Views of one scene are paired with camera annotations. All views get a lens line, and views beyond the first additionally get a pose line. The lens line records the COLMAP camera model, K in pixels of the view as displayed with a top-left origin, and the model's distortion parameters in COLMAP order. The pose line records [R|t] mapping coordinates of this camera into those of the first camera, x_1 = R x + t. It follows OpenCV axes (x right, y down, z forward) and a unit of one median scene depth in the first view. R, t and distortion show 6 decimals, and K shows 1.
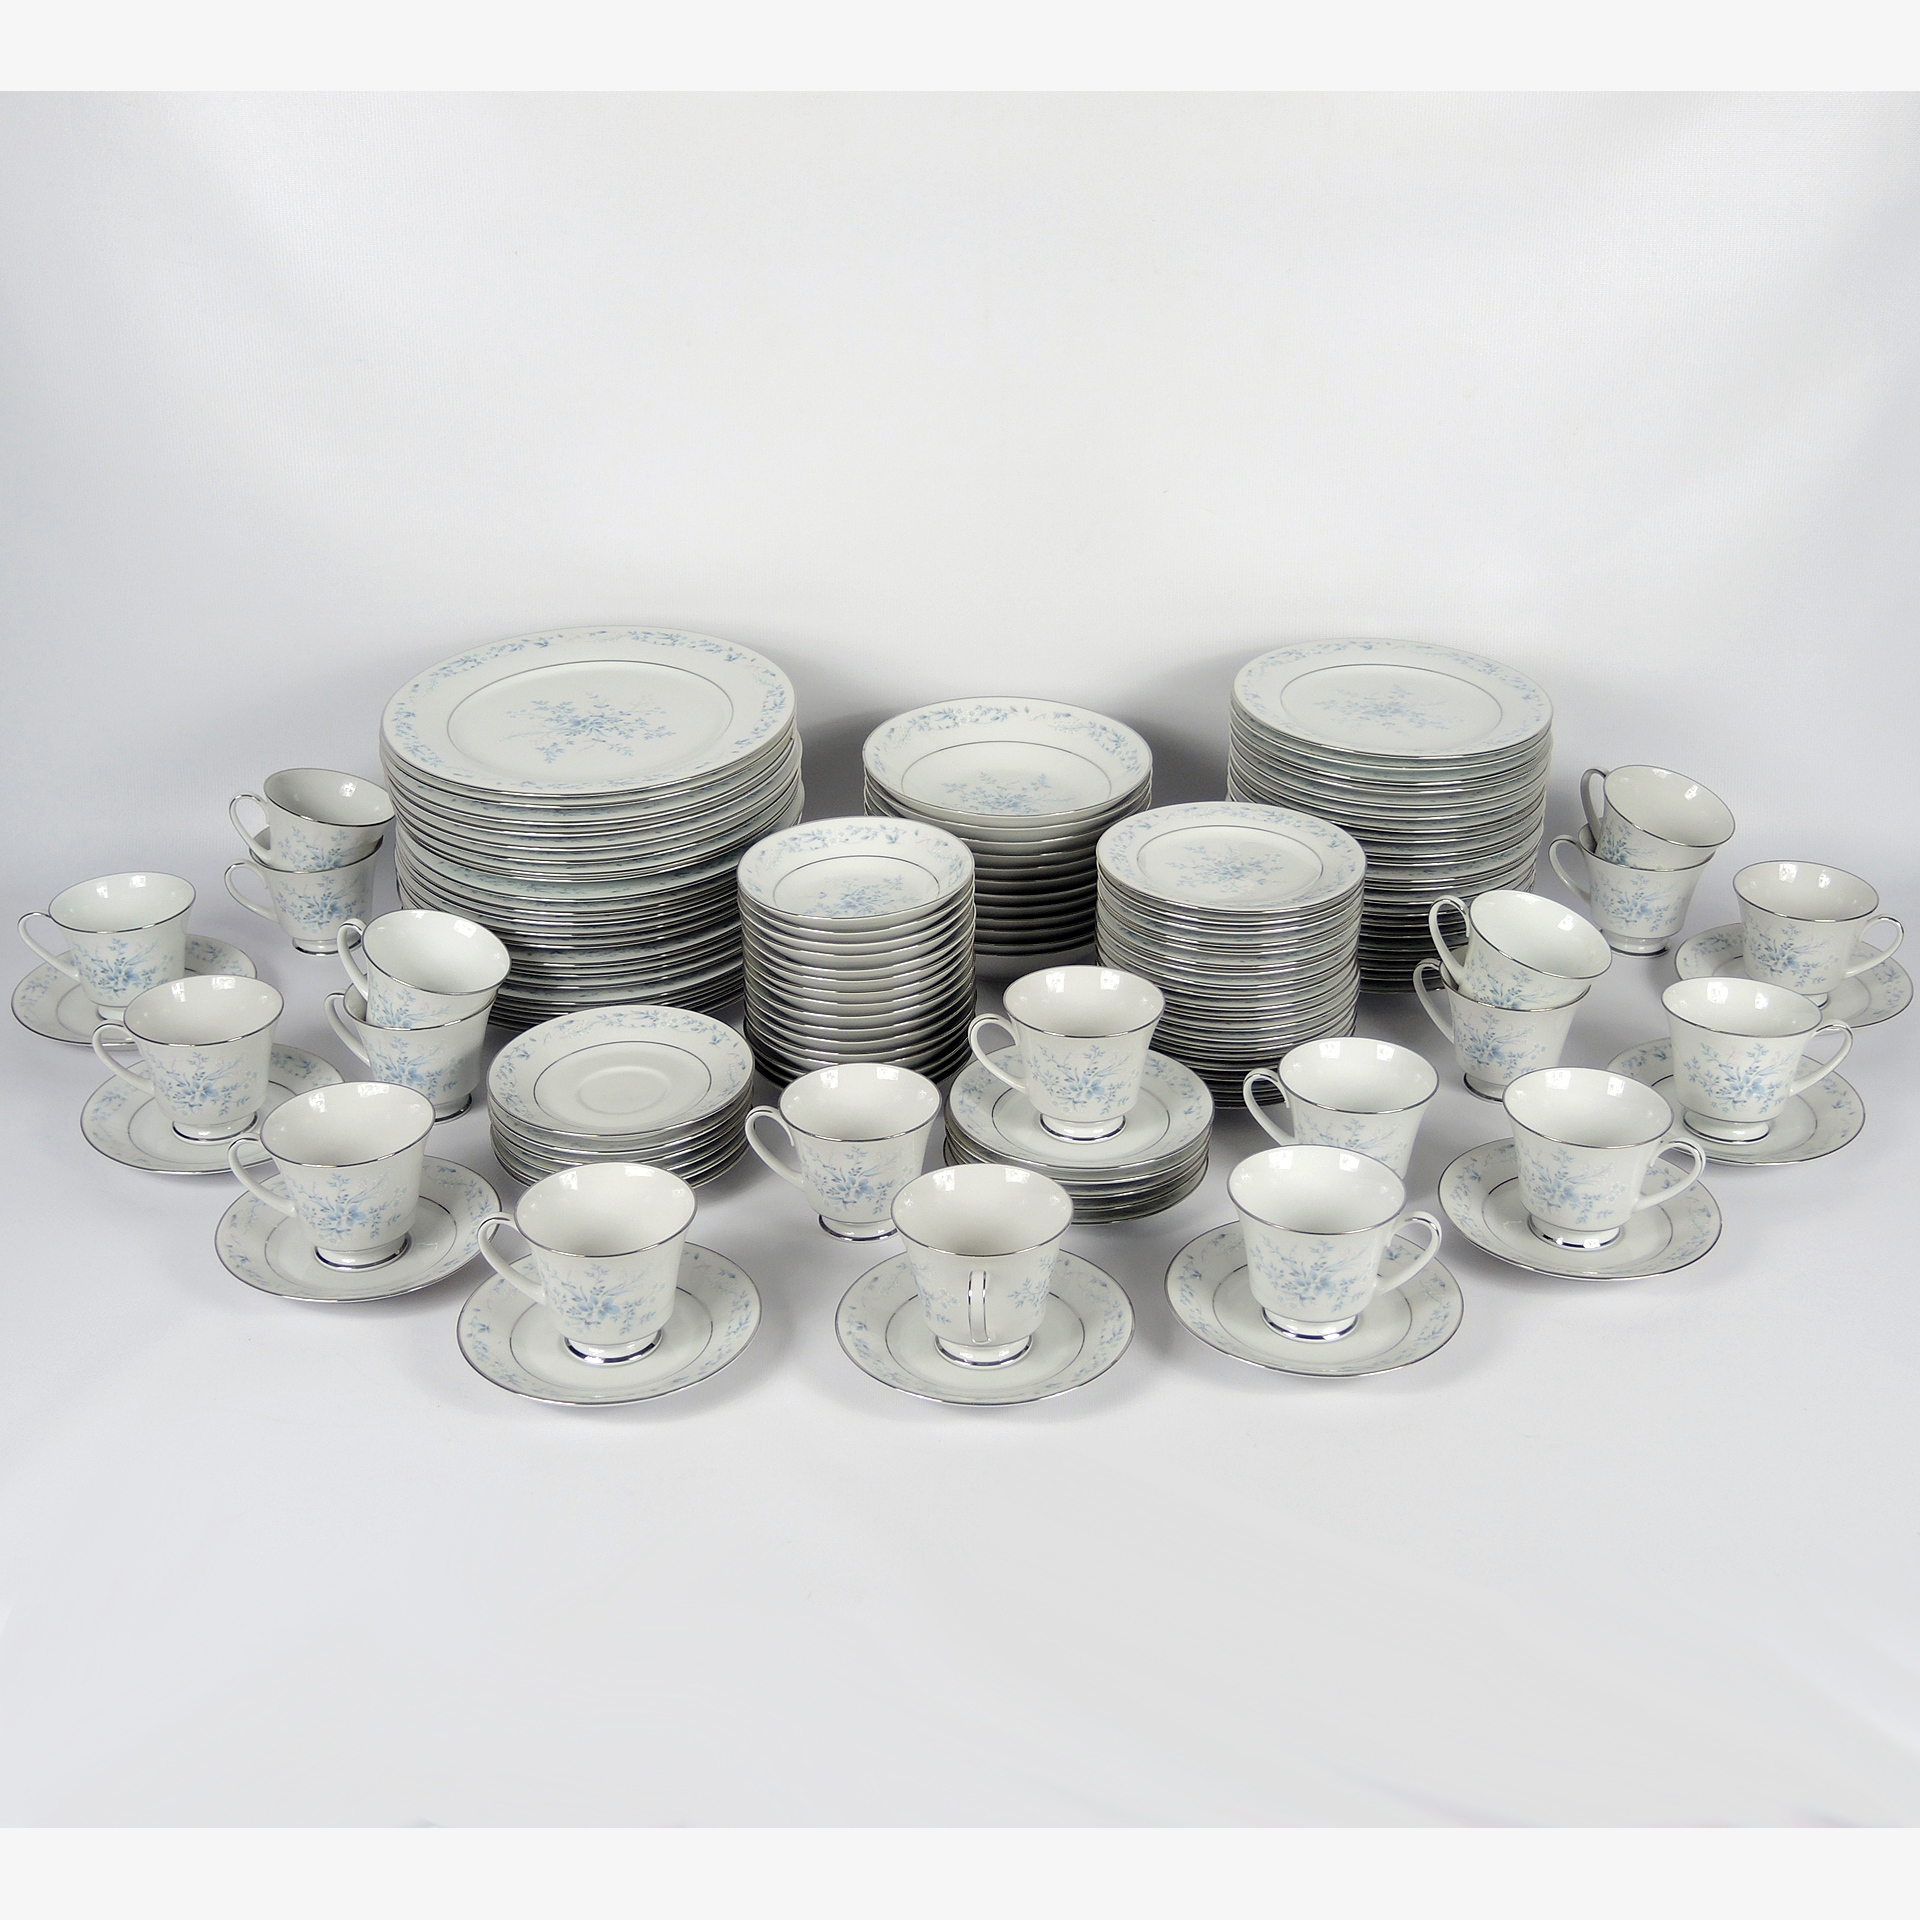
lens RADIAL K [[2231.2, 0, 963.1], [0, 2231.2, 967.0], [0, 0, 1]] dist [-0.032507, 0.001281]
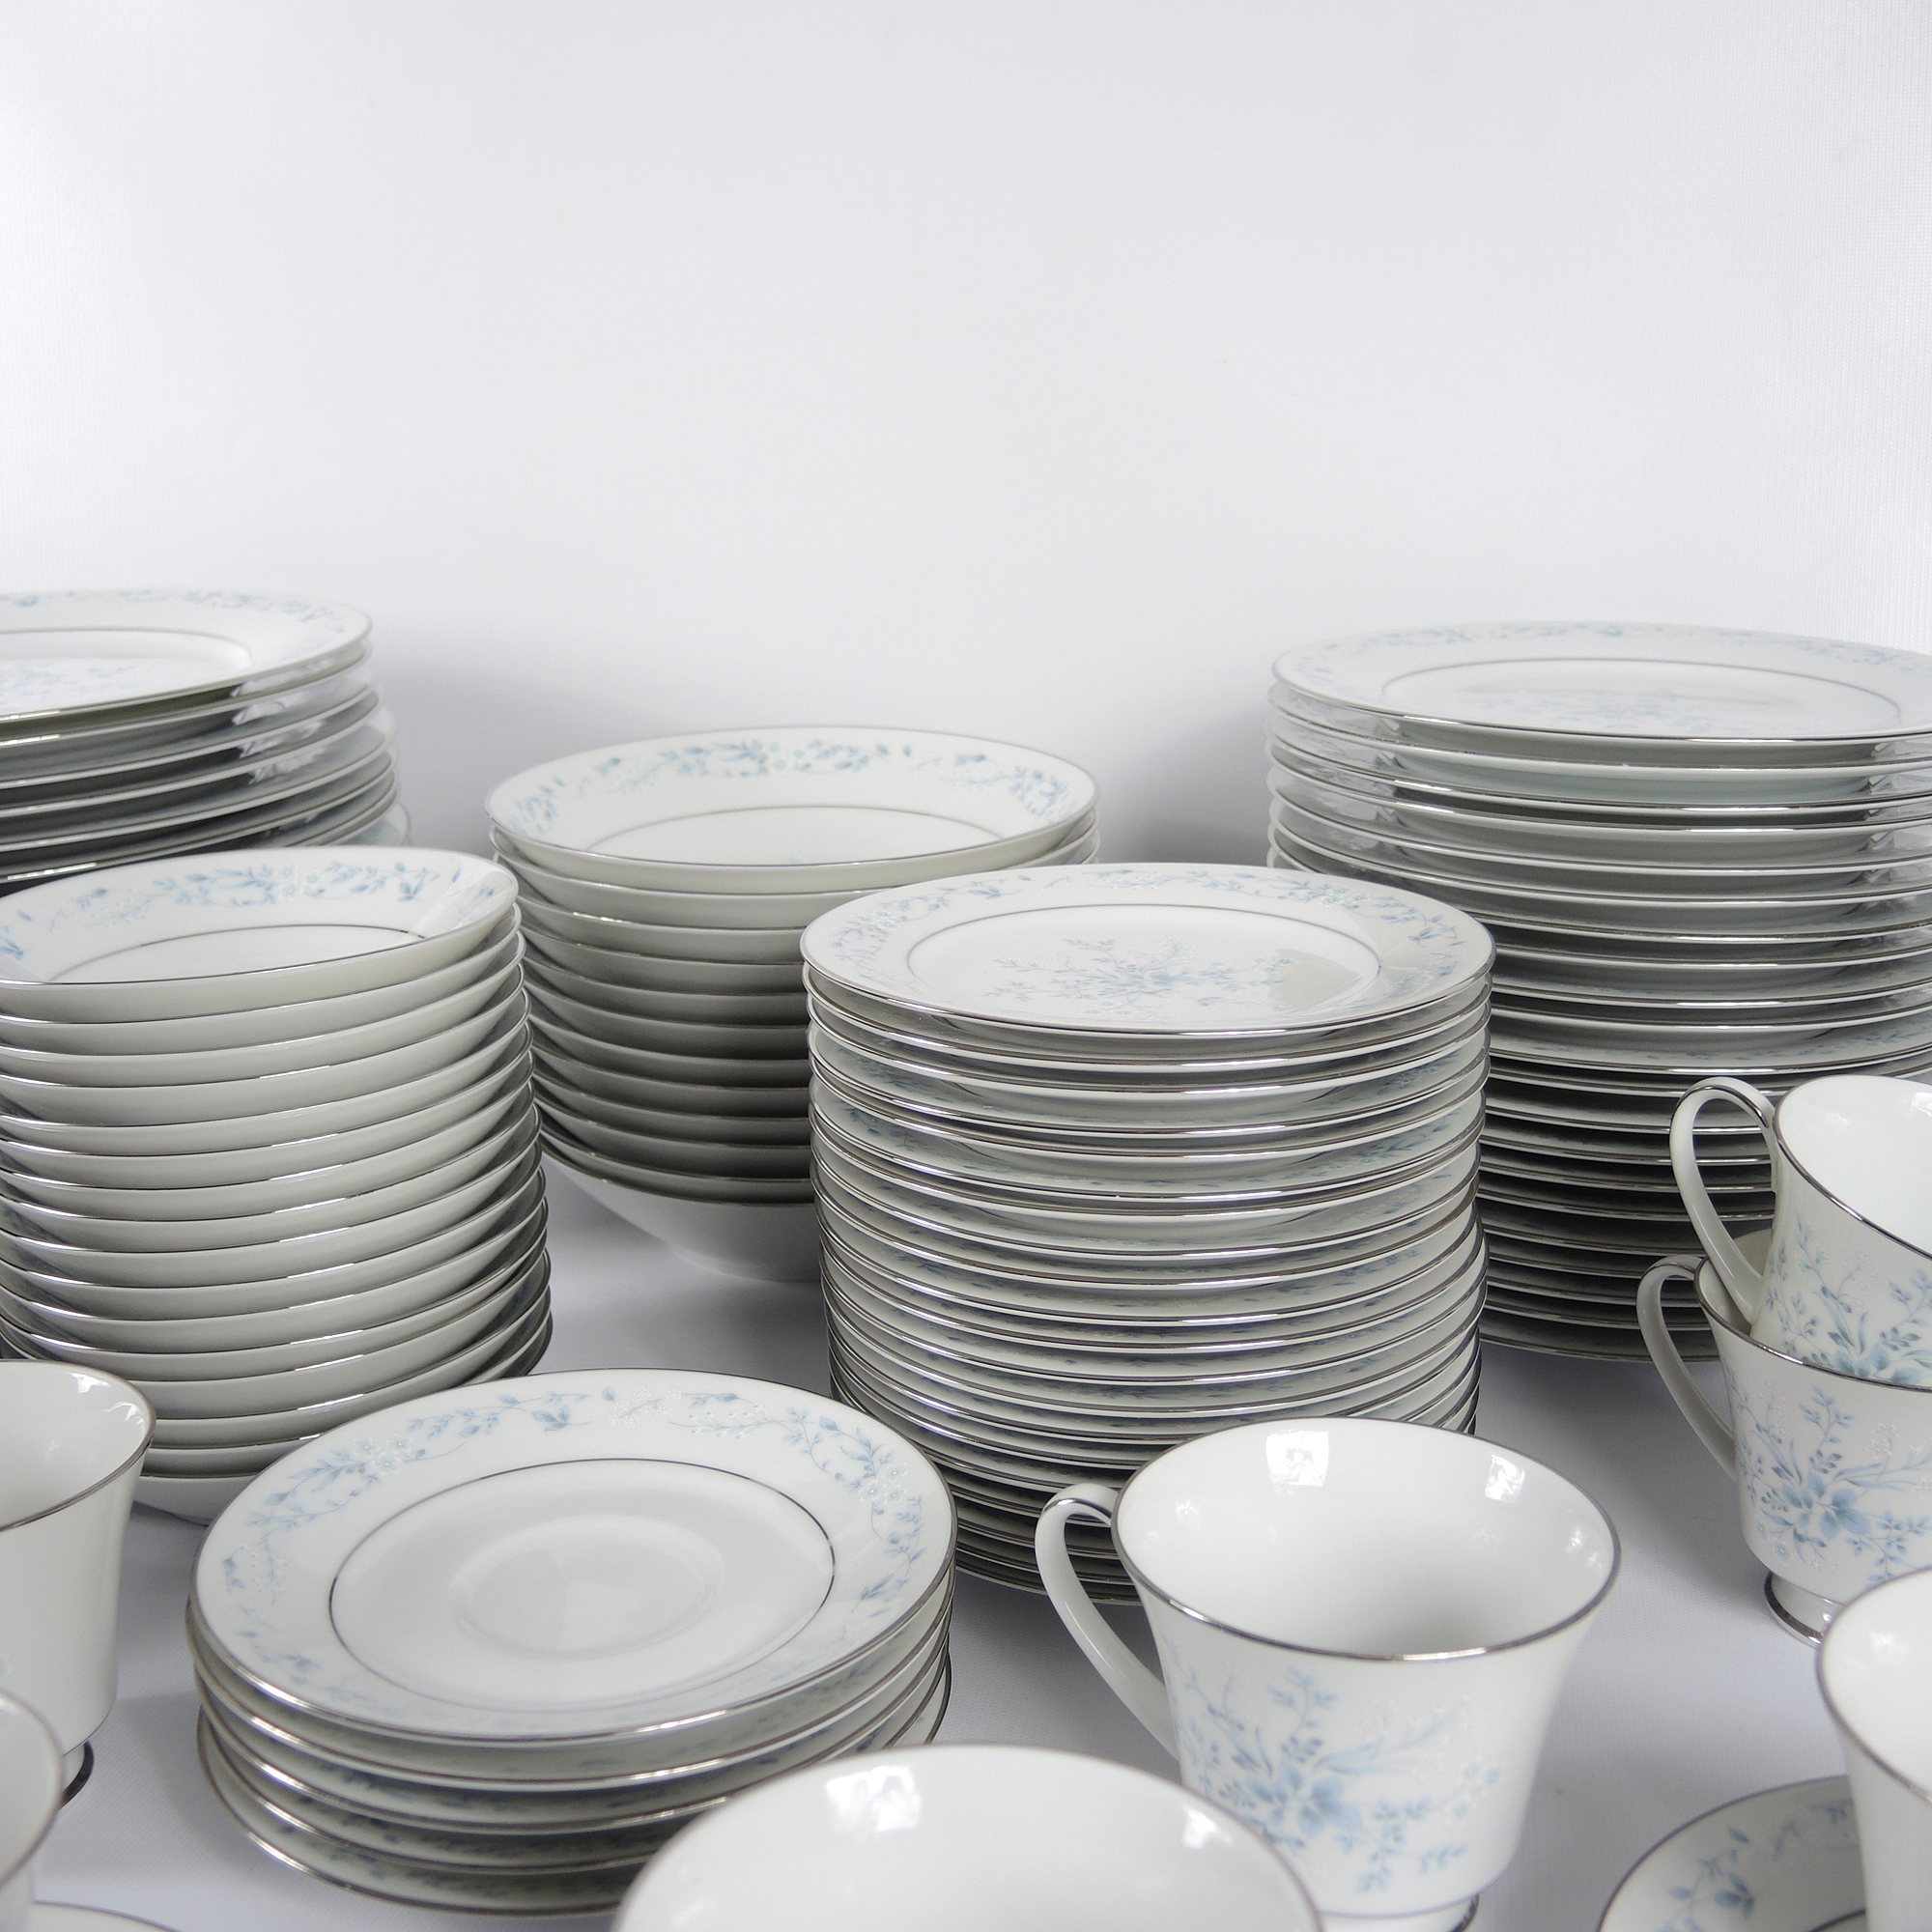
lens RADIAL K [[2245.1, 0, 969.1], [0, 2245.1, 973.0], [0, 0, 1]] dist [-0.032507, 0.001281]
pose [[0.977004, 0.046073, -0.208183, 0.168539], [-0.088373, 0.976064, -0.198718, 0.036436], [0.194044, 0.212546, 0.957690, 0.599491]]
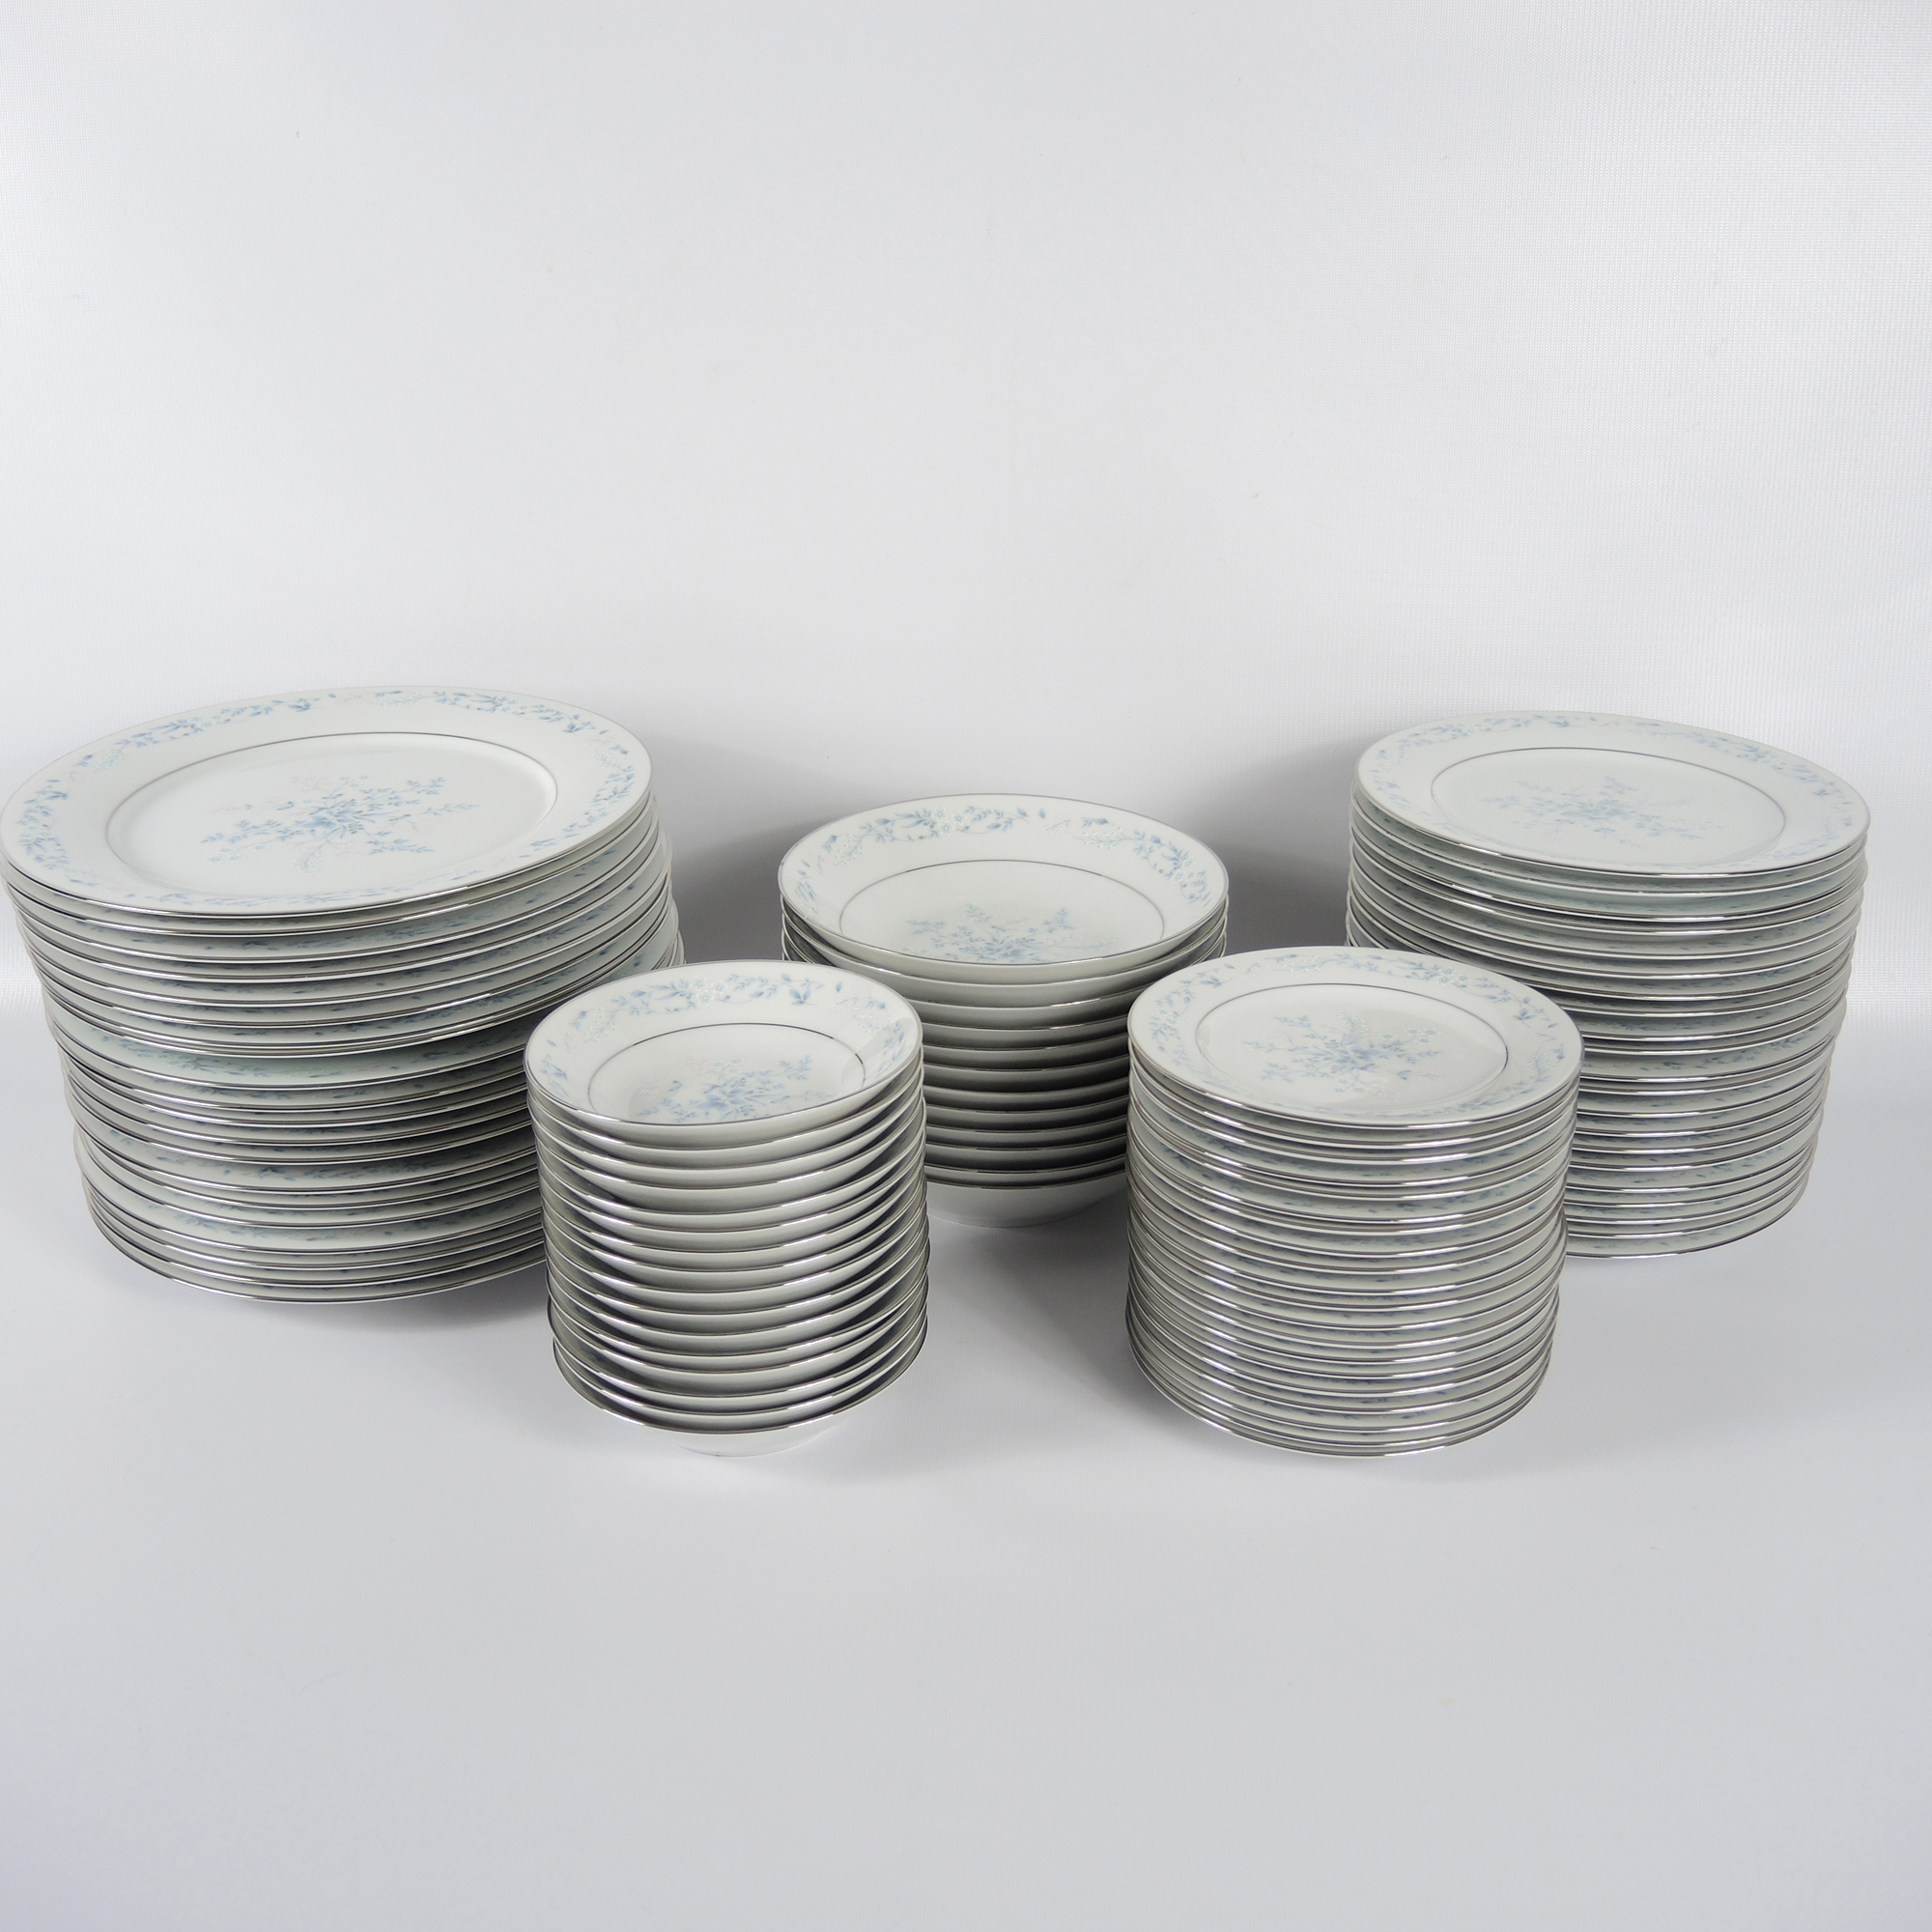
lens RADIAL K [[2245.1, 0, 969.1], [0, 2245.1, 973.0], [0, 0, 1]] dist [-0.032507, 0.001281]
pose [[0.998738, 0.014673, -0.048035, 0.044741], [-0.018844, 0.995980, -0.087572, -0.010435], [0.046557, 0.088367, 0.994999, 0.382375]]
